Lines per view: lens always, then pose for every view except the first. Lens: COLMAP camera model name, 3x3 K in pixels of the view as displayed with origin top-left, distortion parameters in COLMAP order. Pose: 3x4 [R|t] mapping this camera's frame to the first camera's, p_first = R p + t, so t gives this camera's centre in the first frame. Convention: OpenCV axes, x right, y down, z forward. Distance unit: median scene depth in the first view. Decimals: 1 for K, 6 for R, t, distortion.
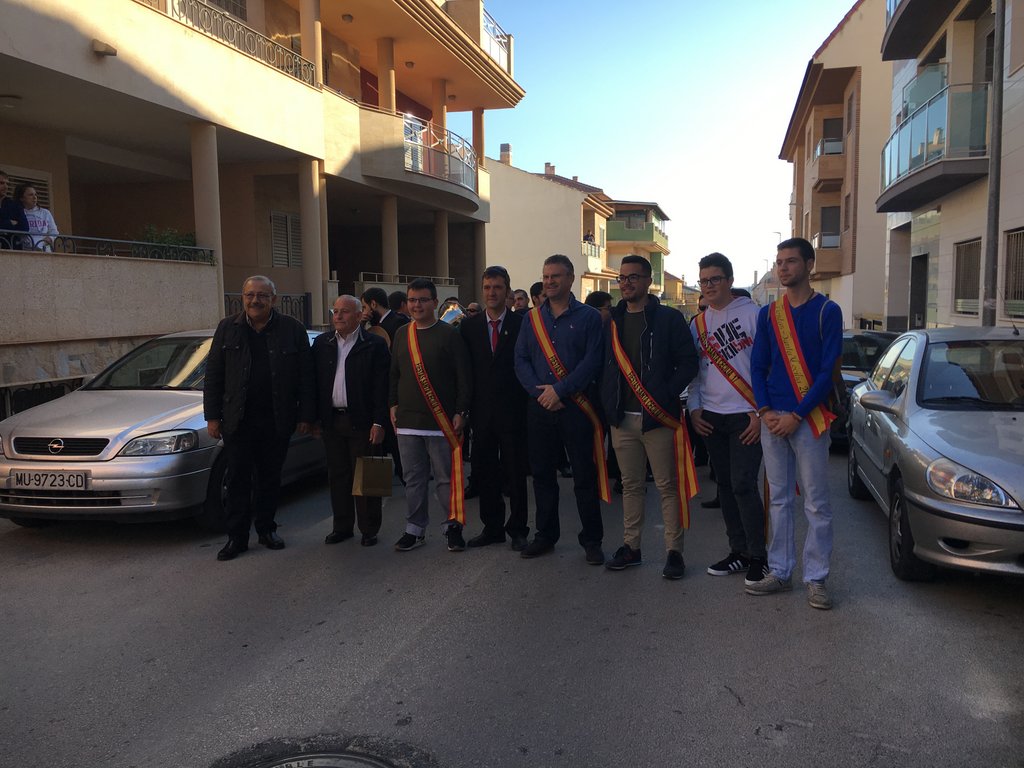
lens RADIAL K [[859.7, 0, 508.5], [0, 859.7, 384.0], [0, 0, 1]] dist [0.072818, -0.102719]
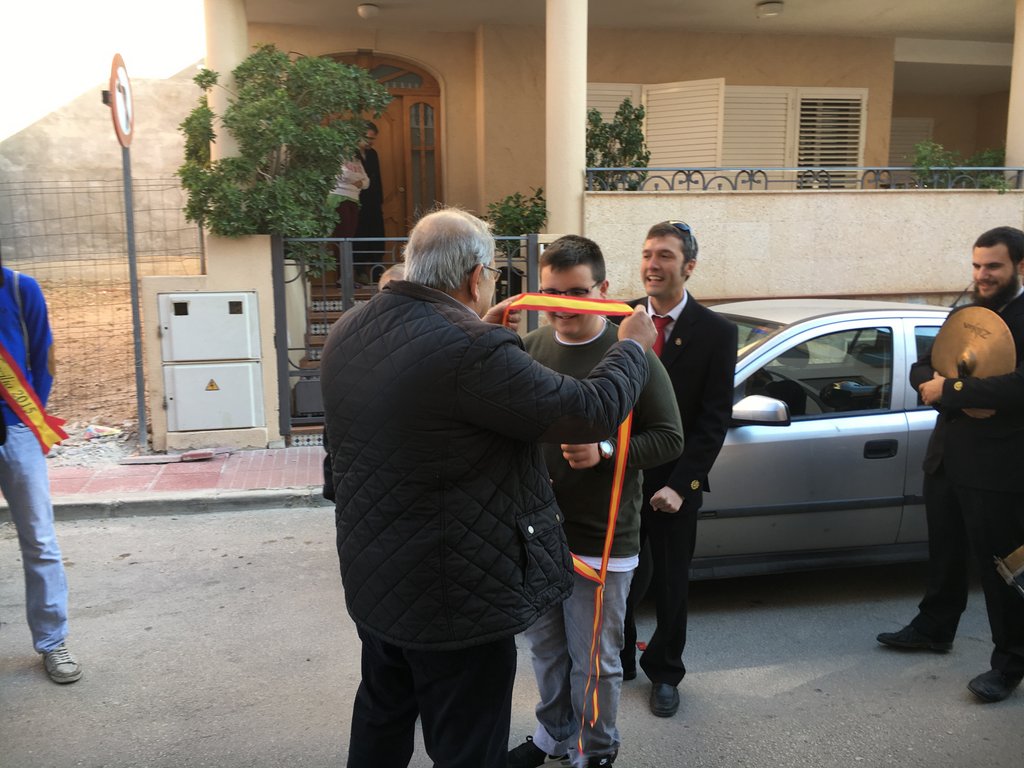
lens RADIAL K [[859.7, 0, 520.0], [0, 859.7, 378.8], [0, 0, 1]] dist [0.072818, -0.102719]
pose [[0.432526, 0.142937, -0.890219, 0.071488], [-0.080273, 0.989537, 0.119882, -0.029464], [0.898041, 0.019609, 0.439475, 0.239000]]
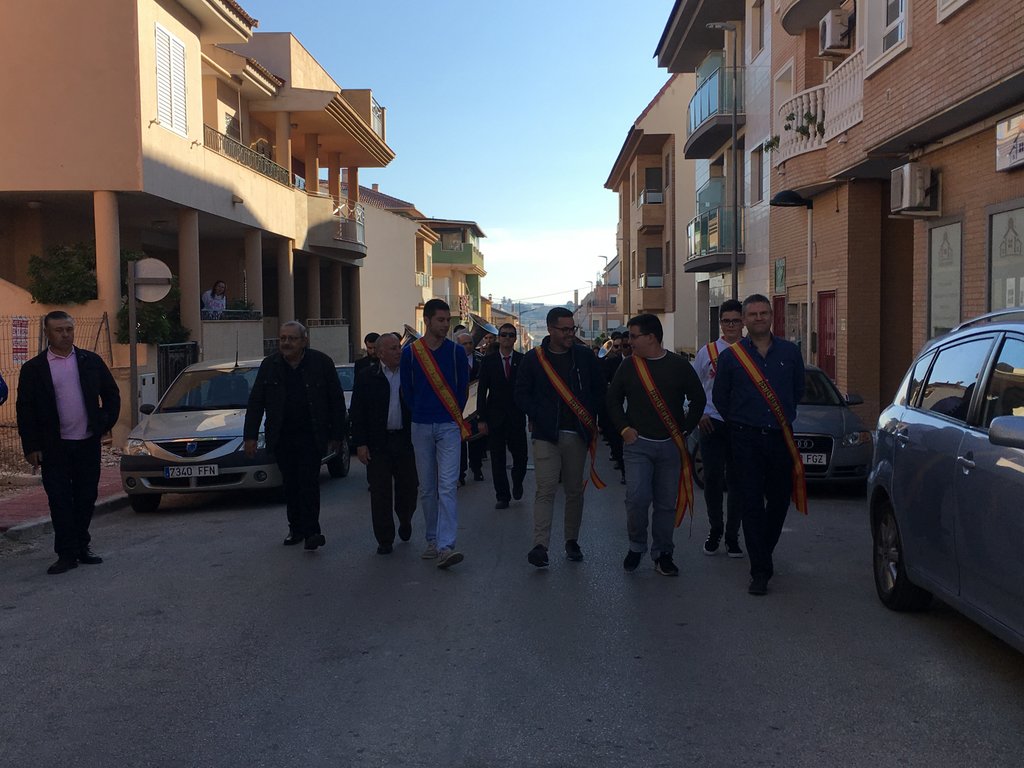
lens RADIAL K [[1340.6, 0, 523.0], [0, 1340.6, 374.3], [0, 0, 1]] dist [0.030778, 0.000000]
pose [[0.969766, -0.007326, 0.243925, -0.297923], [0.020464, 0.998470, -0.051371, 0.052523], [-0.243175, 0.054809, 0.968433, -0.866164]]
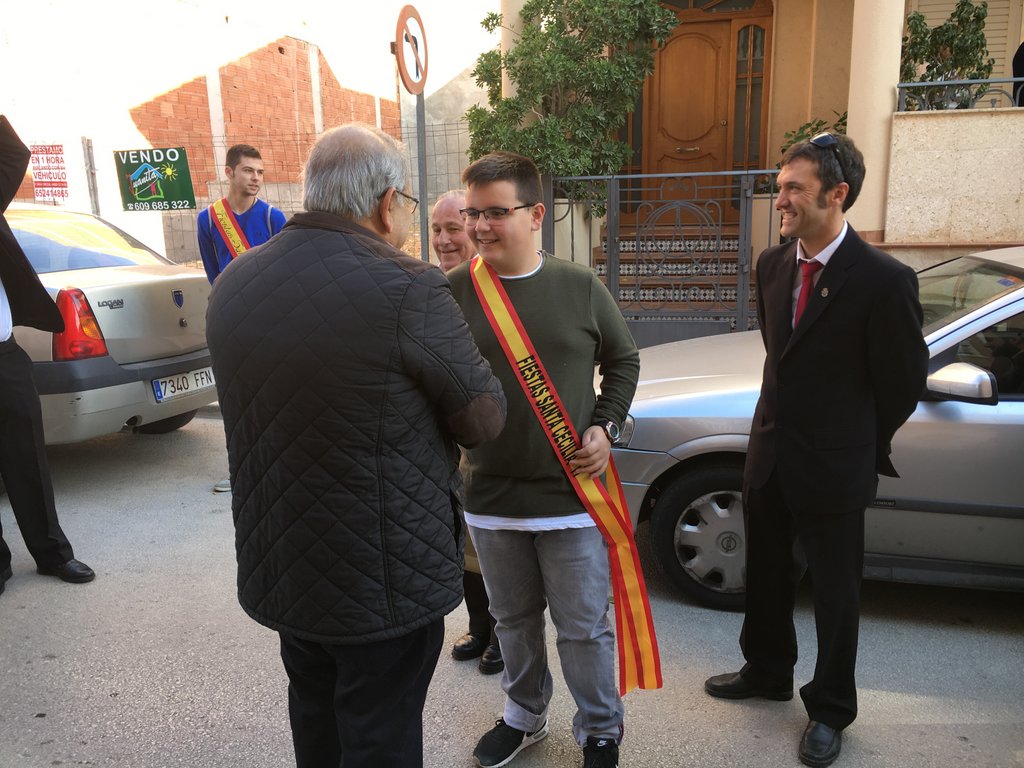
lens RADIAL K [[859.7, 0, 517.2], [0, 859.7, 383.9], [0, 0, 1]] dist [0.072818, -0.102719]
pose [[-0.016146, 0.222430, -0.974815, 0.073460], [-0.075049, 0.971922, 0.223013, -0.031567], [0.997049, 0.076760, 0.001001, 0.298557]]
